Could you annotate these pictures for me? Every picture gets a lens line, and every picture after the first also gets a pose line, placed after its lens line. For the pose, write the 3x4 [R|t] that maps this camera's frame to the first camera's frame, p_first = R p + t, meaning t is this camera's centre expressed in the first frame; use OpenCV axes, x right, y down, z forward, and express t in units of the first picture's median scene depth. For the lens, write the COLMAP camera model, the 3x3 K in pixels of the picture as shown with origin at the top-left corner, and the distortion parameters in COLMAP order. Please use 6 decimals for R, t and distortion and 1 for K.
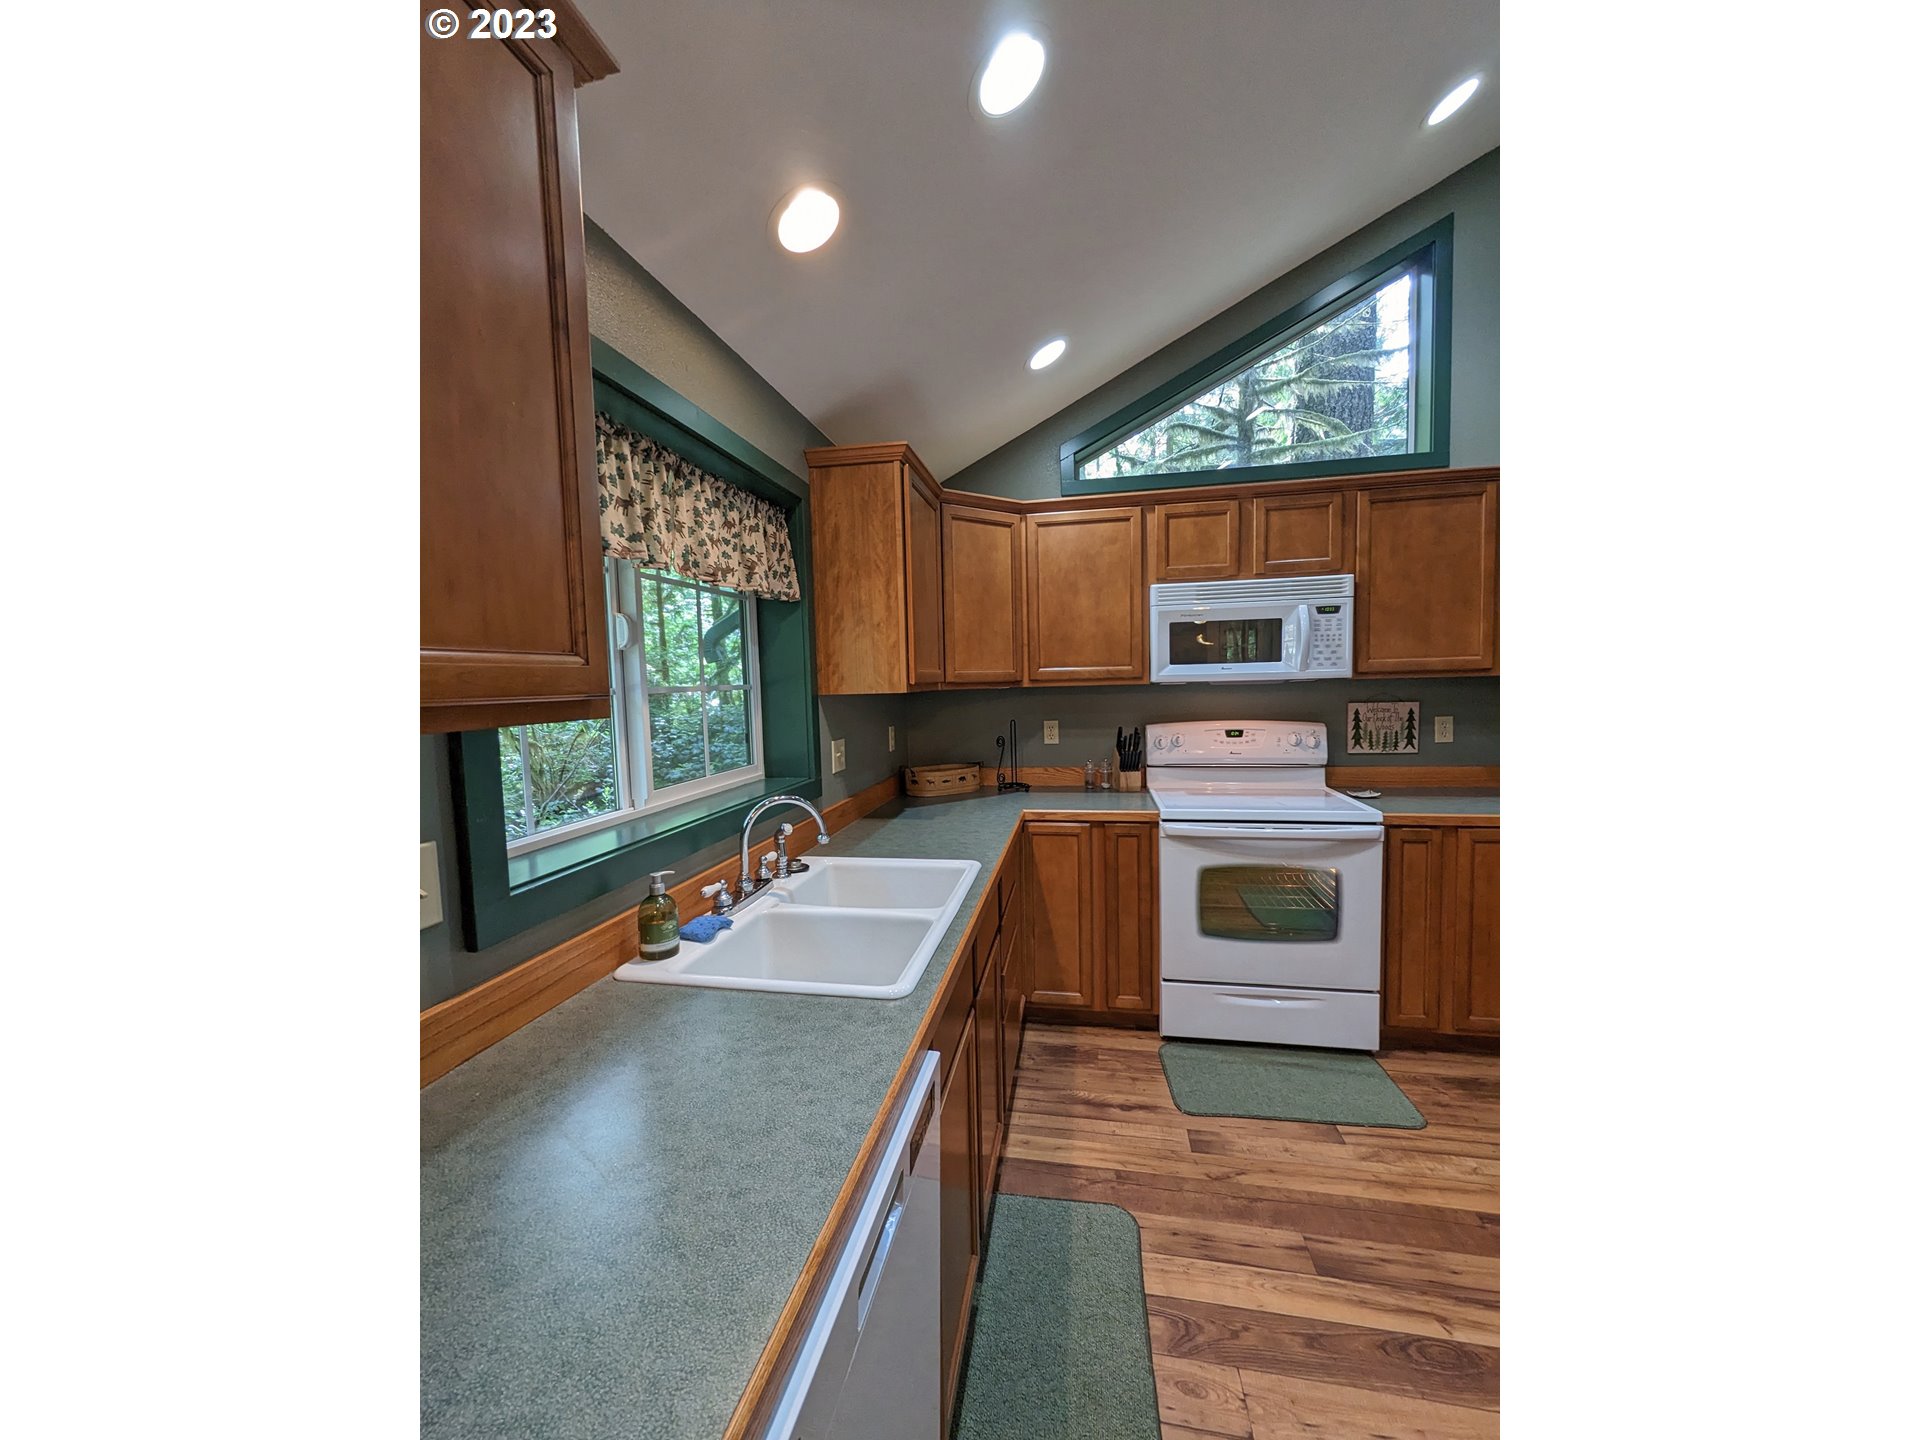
lens RADIAL K [[679.9, 0, 956.7], [0, 679.9, 723.2], [0, 0, 1]] dist [0.002799, 0.000072]
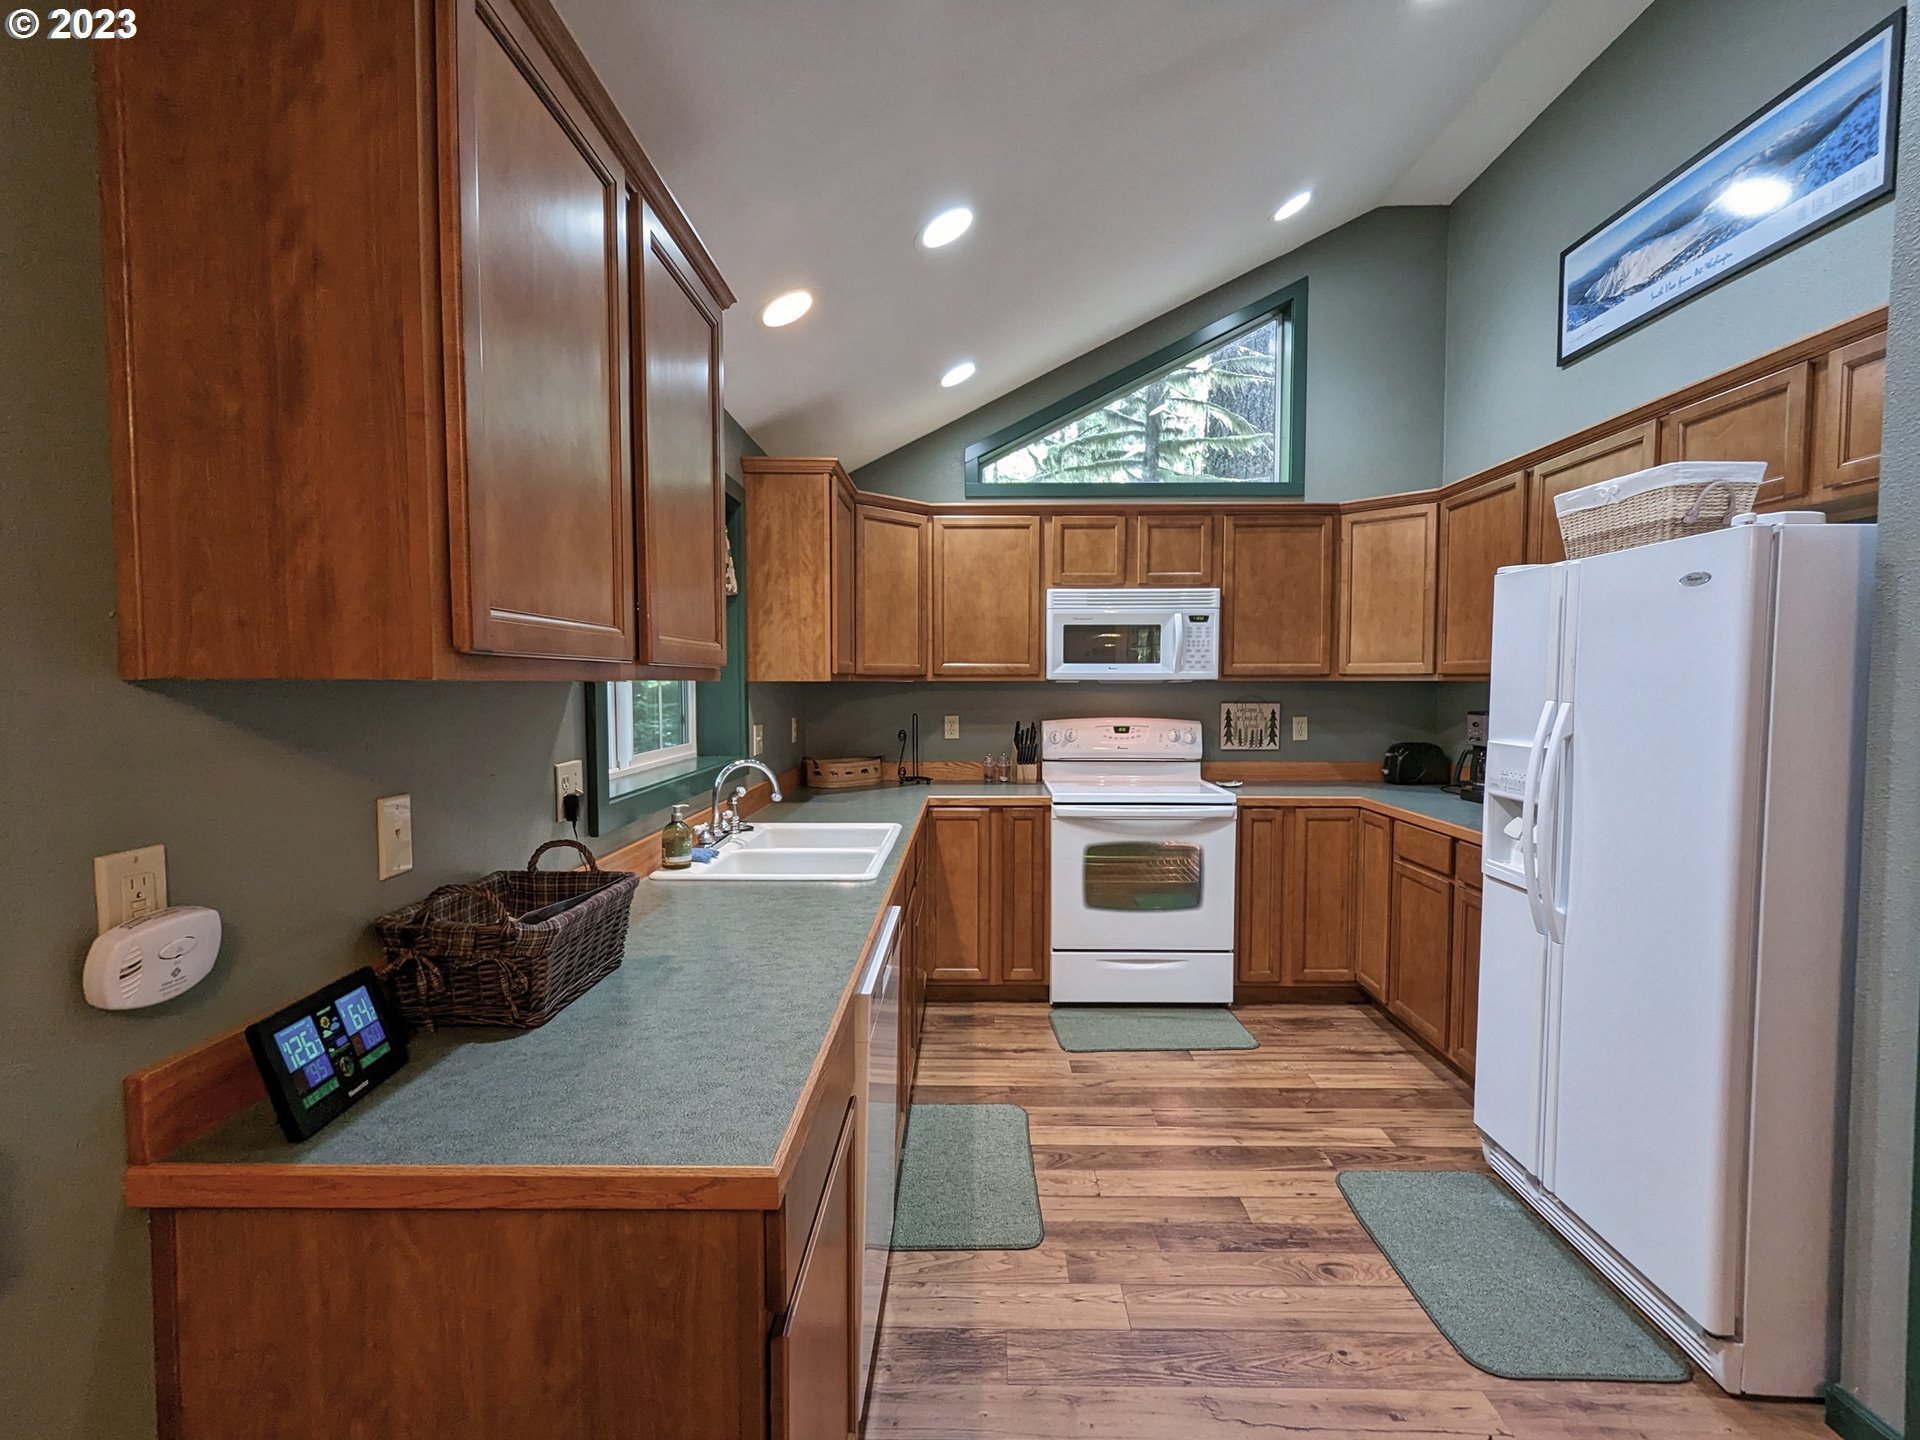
lens RADIAL K [[906.9, 0, 966.2], [0, 906.9, 724.9], [0, 0, 1]] dist [0.008168, -0.007216]
pose [[0.984080, 0.017104, 0.176899, -0.095766], [-0.014060, 0.999731, -0.018446, 0.041981], [-0.177167, 0.015665, 0.984056, -0.404939]]
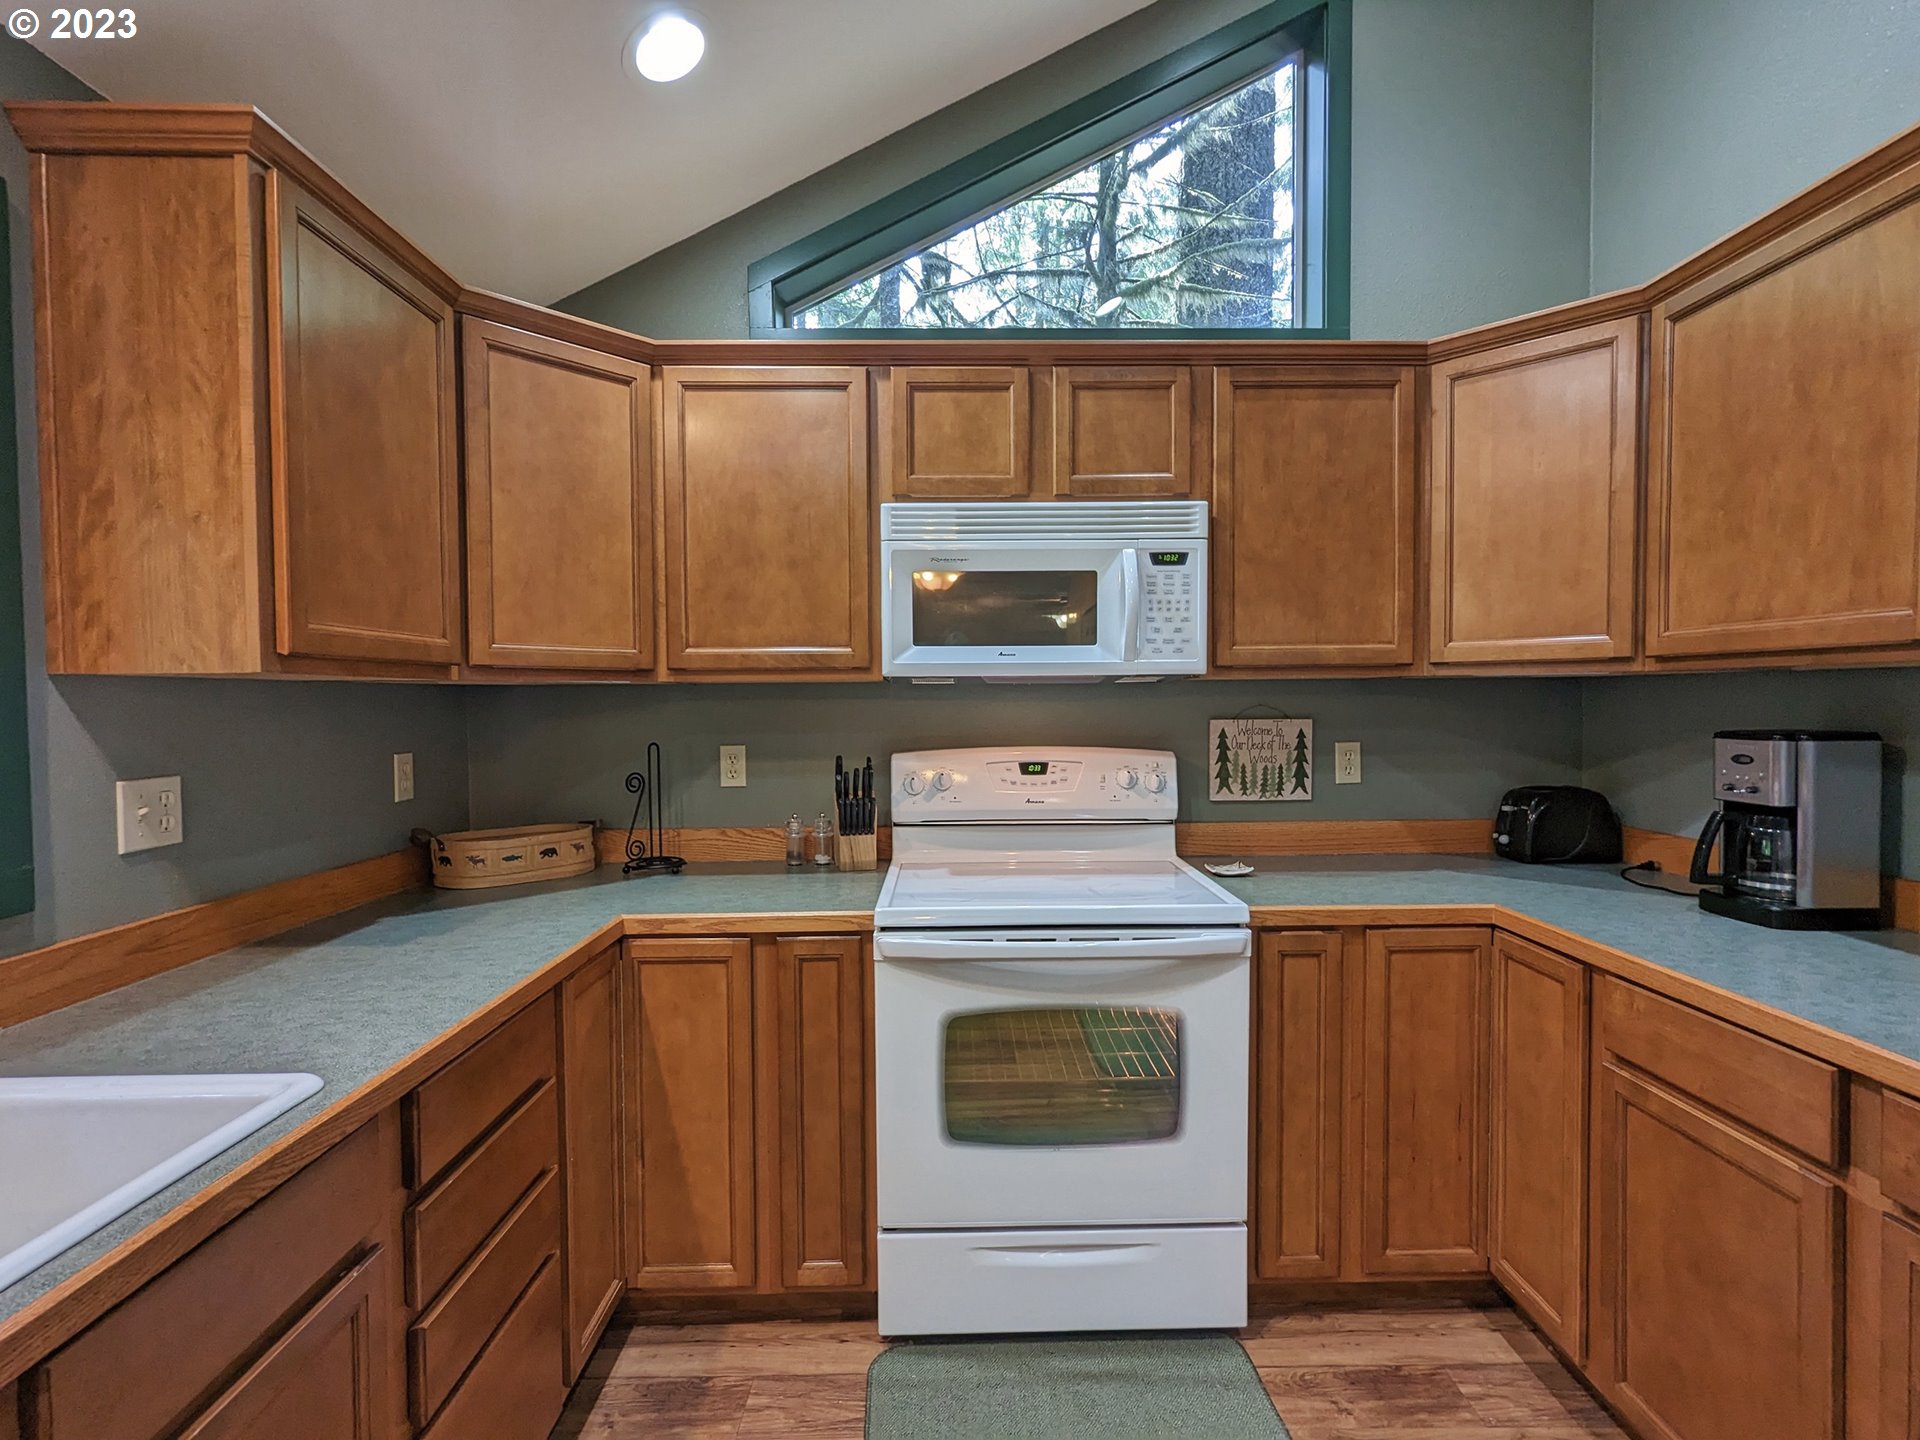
lens RADIAL K [[906.9, 0, 966.2], [0, 906.9, 724.9], [0, 0, 1]] dist [0.008168, -0.007216]
pose [[0.978309, 0.012427, 0.206776, 0.209497], [-0.004805, 0.999292, -0.037320, 0.007921], [-0.207093, 0.035516, 0.977676, 0.266663]]
